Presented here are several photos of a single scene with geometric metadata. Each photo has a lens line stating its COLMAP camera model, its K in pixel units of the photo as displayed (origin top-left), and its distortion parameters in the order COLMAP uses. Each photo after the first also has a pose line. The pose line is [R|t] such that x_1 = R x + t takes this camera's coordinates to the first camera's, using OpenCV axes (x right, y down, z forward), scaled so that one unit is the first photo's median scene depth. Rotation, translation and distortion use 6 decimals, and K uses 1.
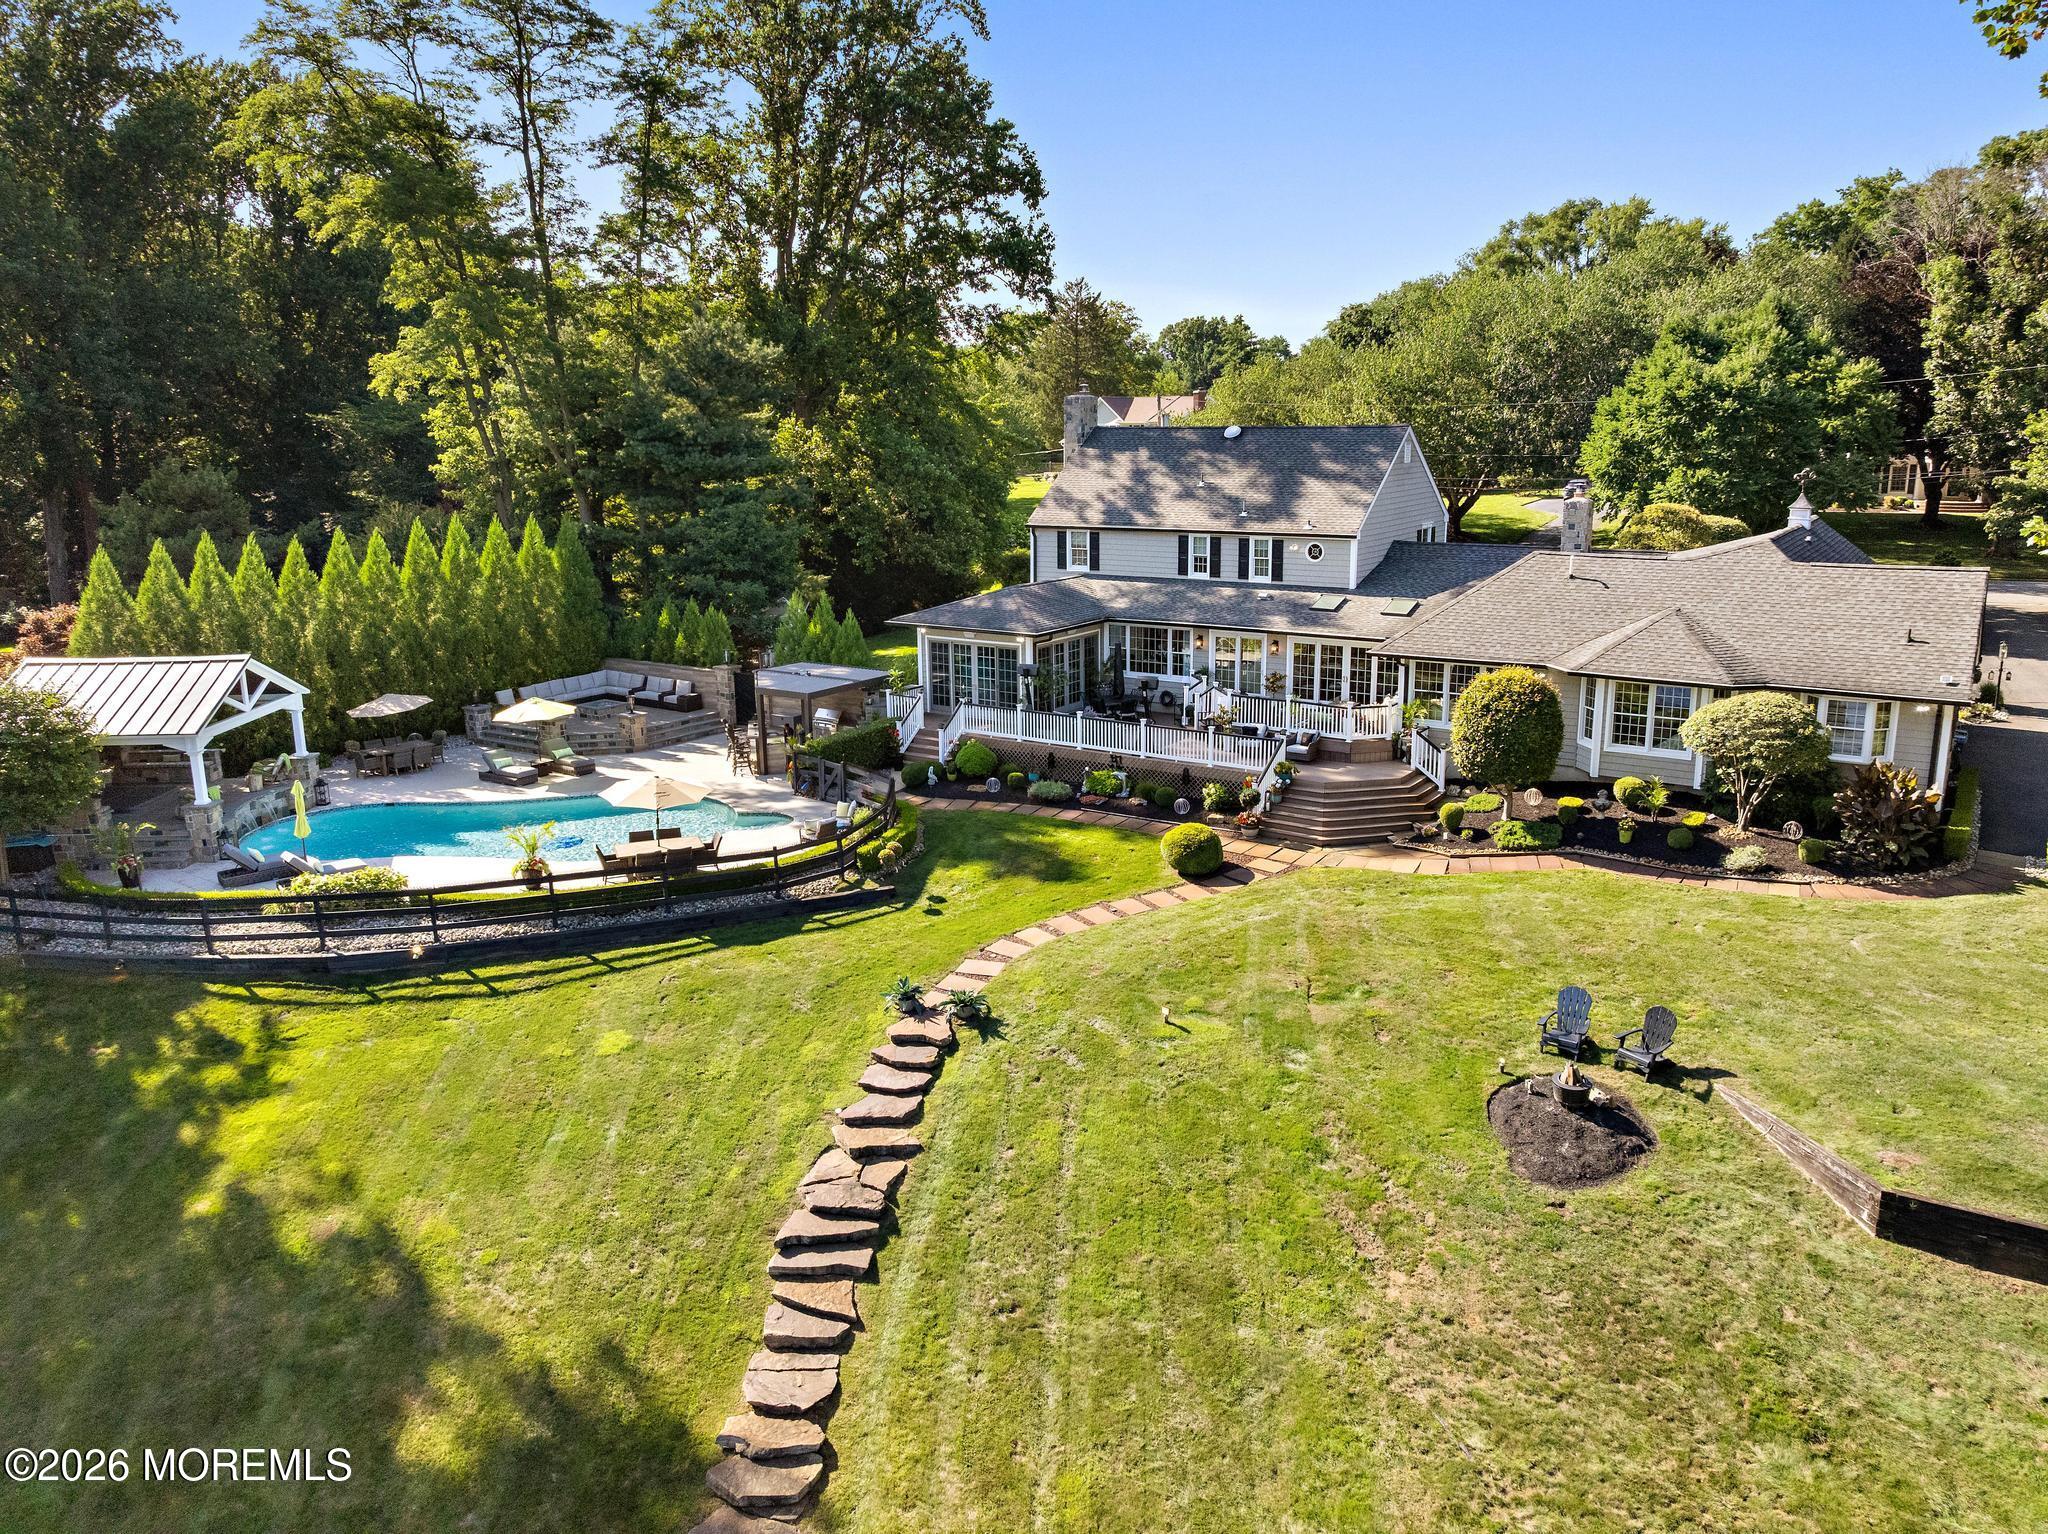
lens RADIAL K [[1432.5, 0, 1024.0], [0, 1432.5, 767.0], [0, 0, 1]] dist [-0.039340, 0.000113]
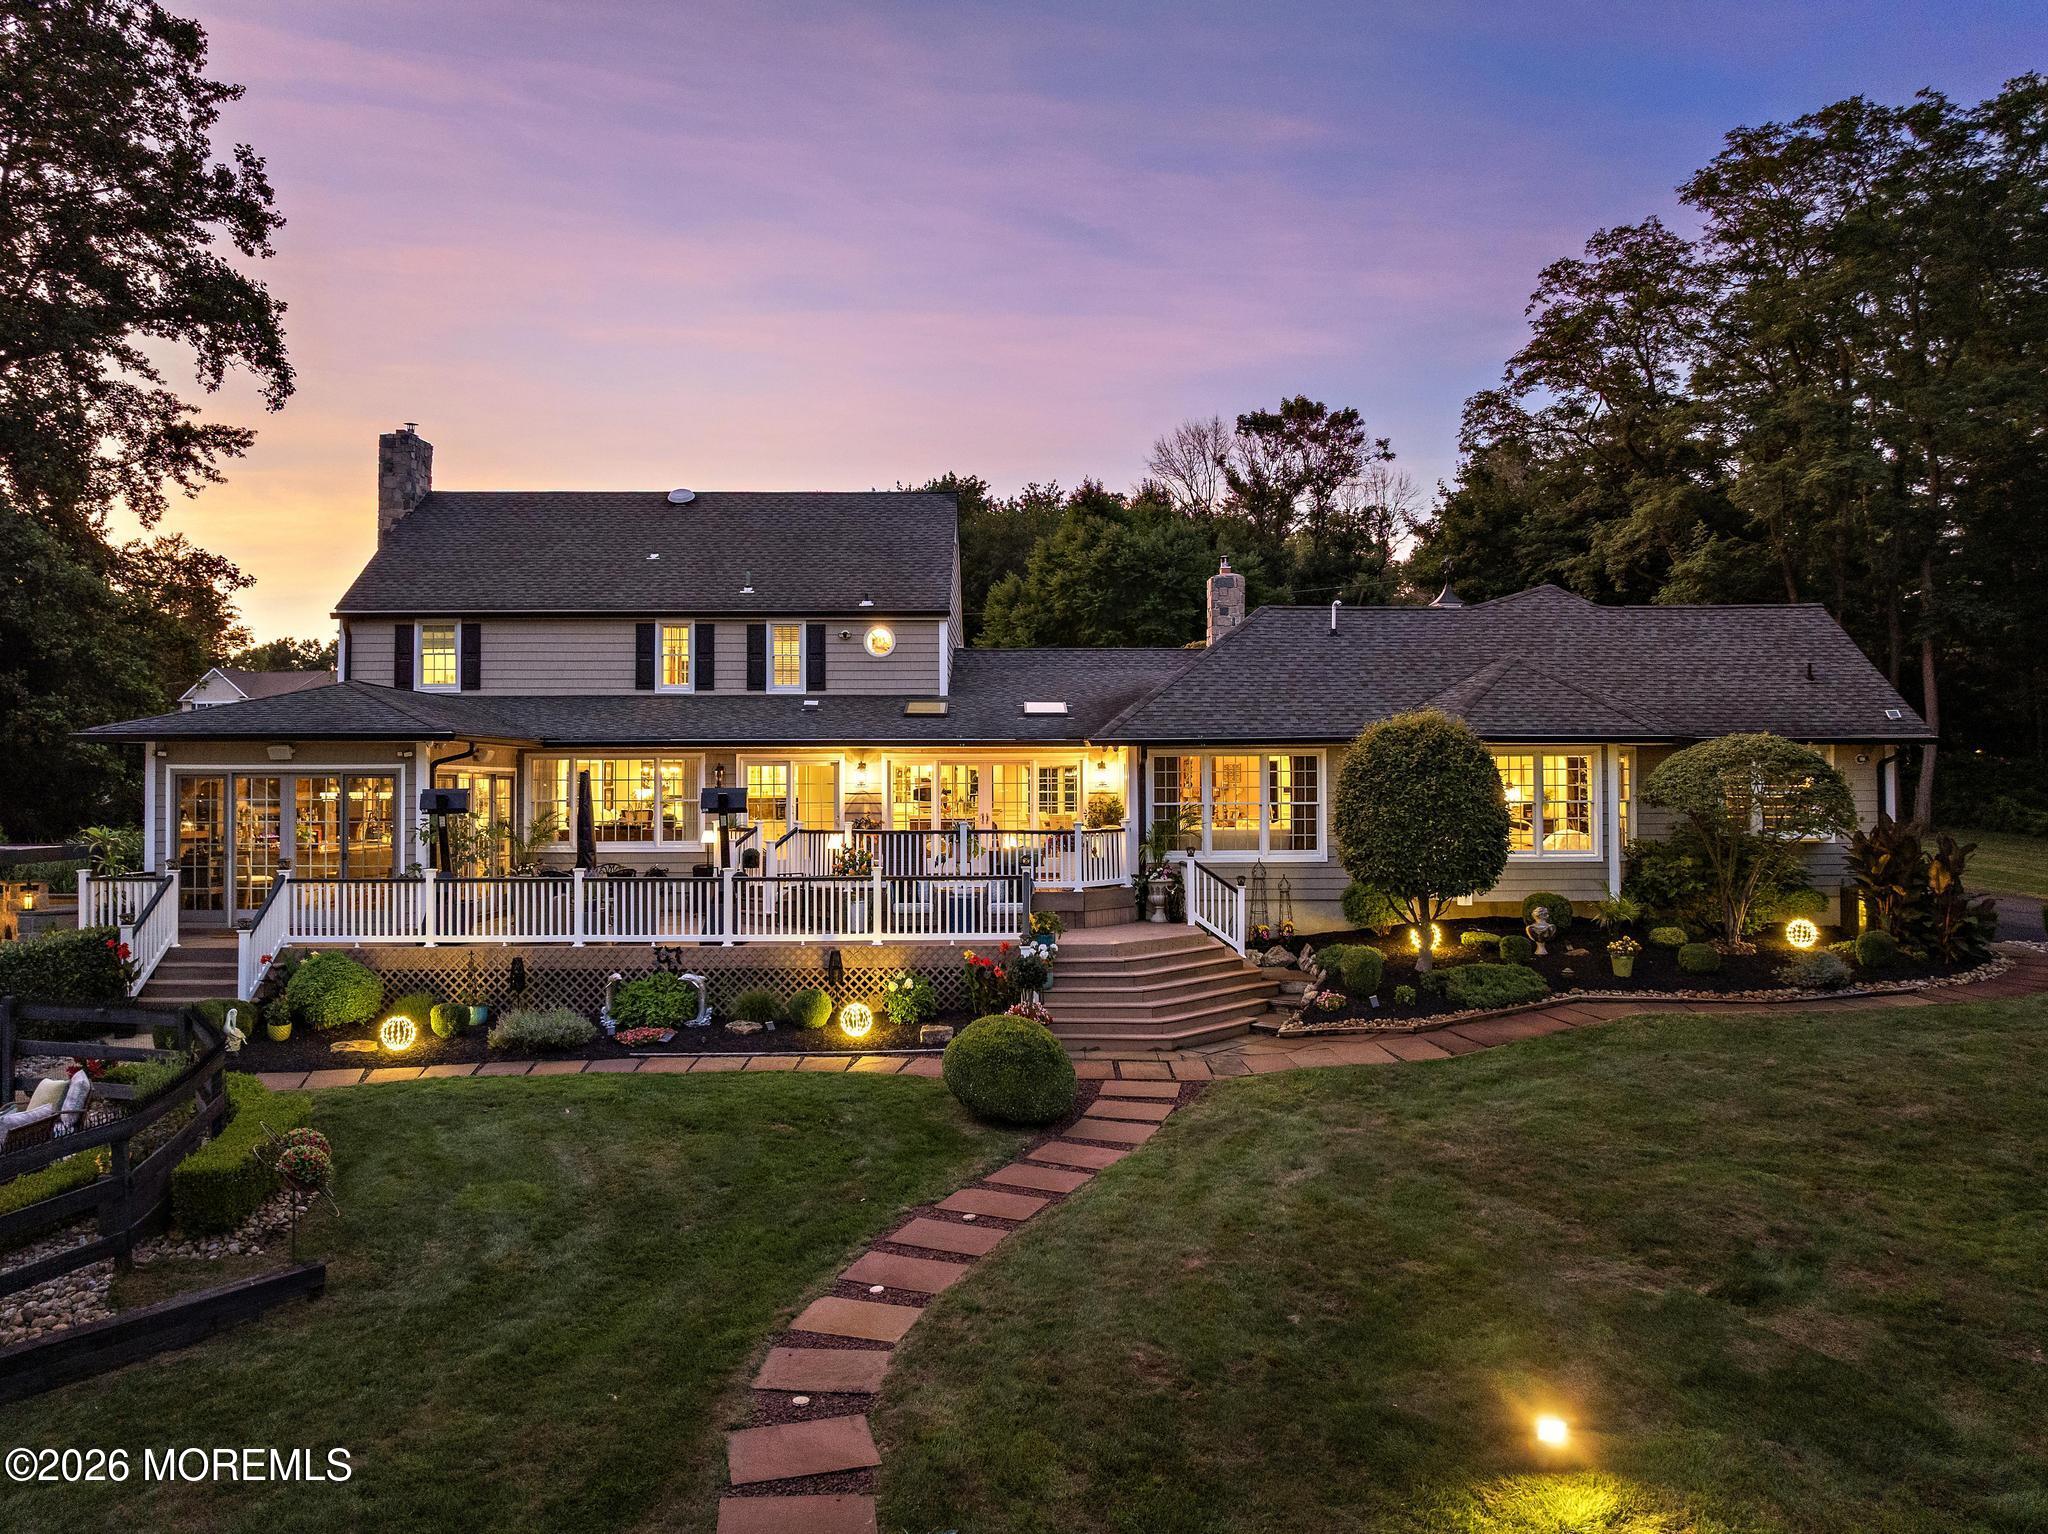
lens RADIAL K [[1446.7, 0, 1027.3], [0, 1446.7, 769.4], [0, 0, 1]] dist [-0.034851, -0.002678]
pose [[0.816663, 0.018523, 0.576817, -0.136831], [0.125410, 0.969905, -0.208702, 0.057445], [-0.563323, 0.242778, 0.789763, 0.572250]]
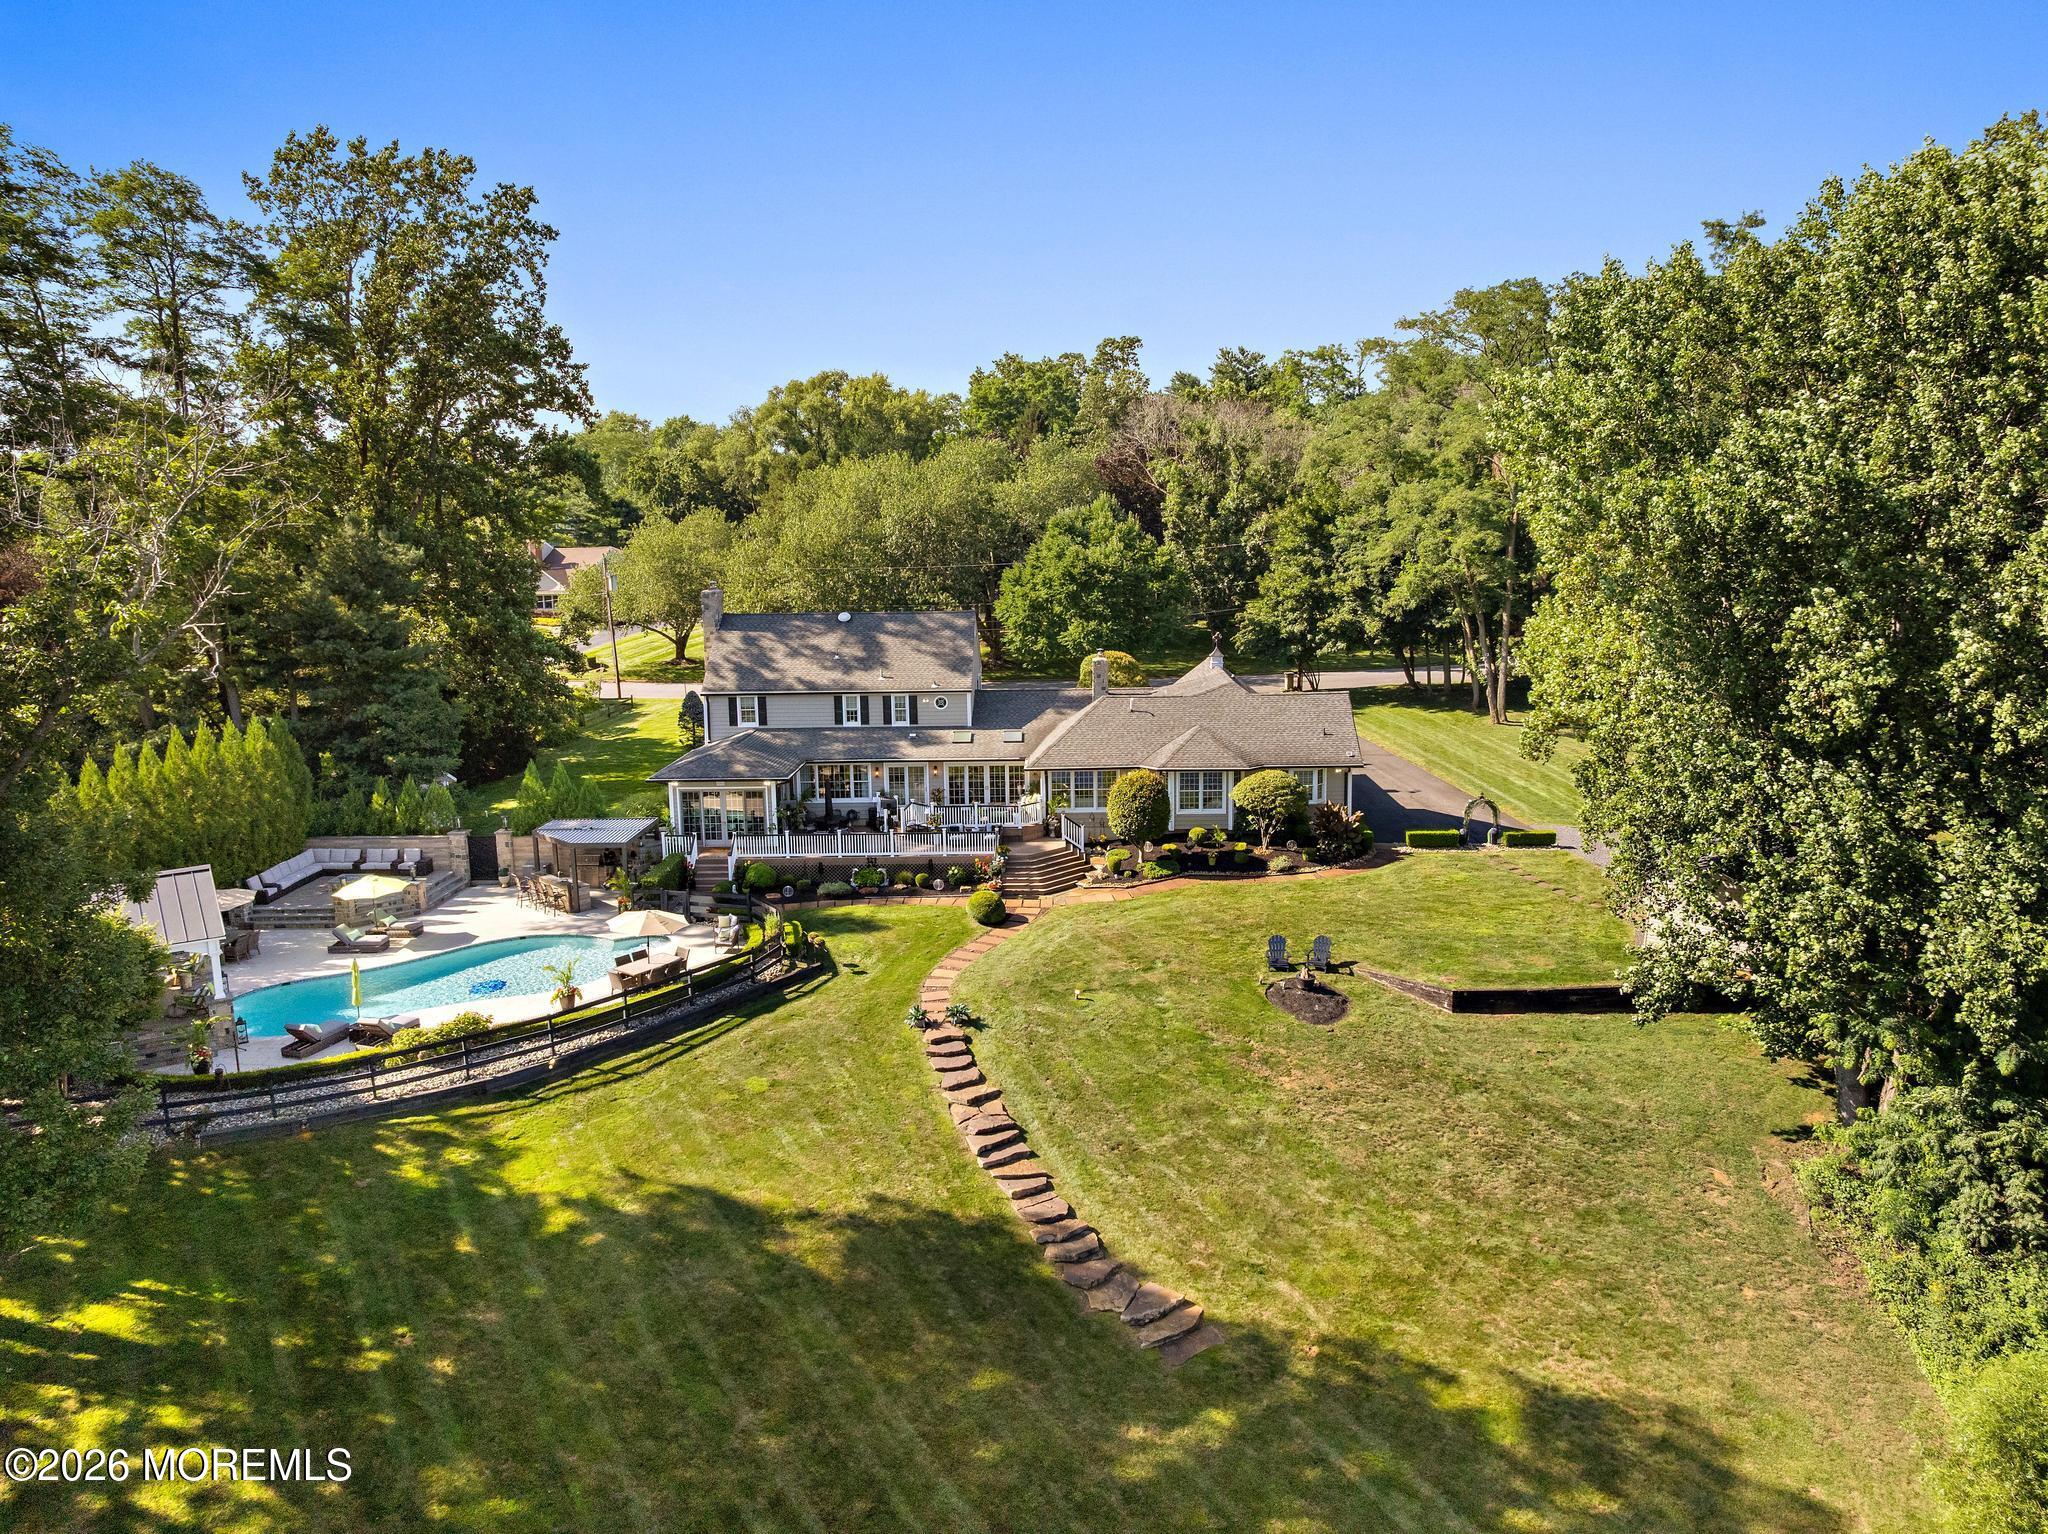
lens RADIAL K [[1432.5, 0, 1024.0], [0, 1432.5, 767.0], [0, 0, 1]] dist [-0.039340, 0.000113]
pose [[0.837630, -0.094282, 0.538040, -0.621948], [0.131378, 0.990851, -0.030902, -0.036830], [-0.530203, 0.096571, 0.842353, -0.312608]]
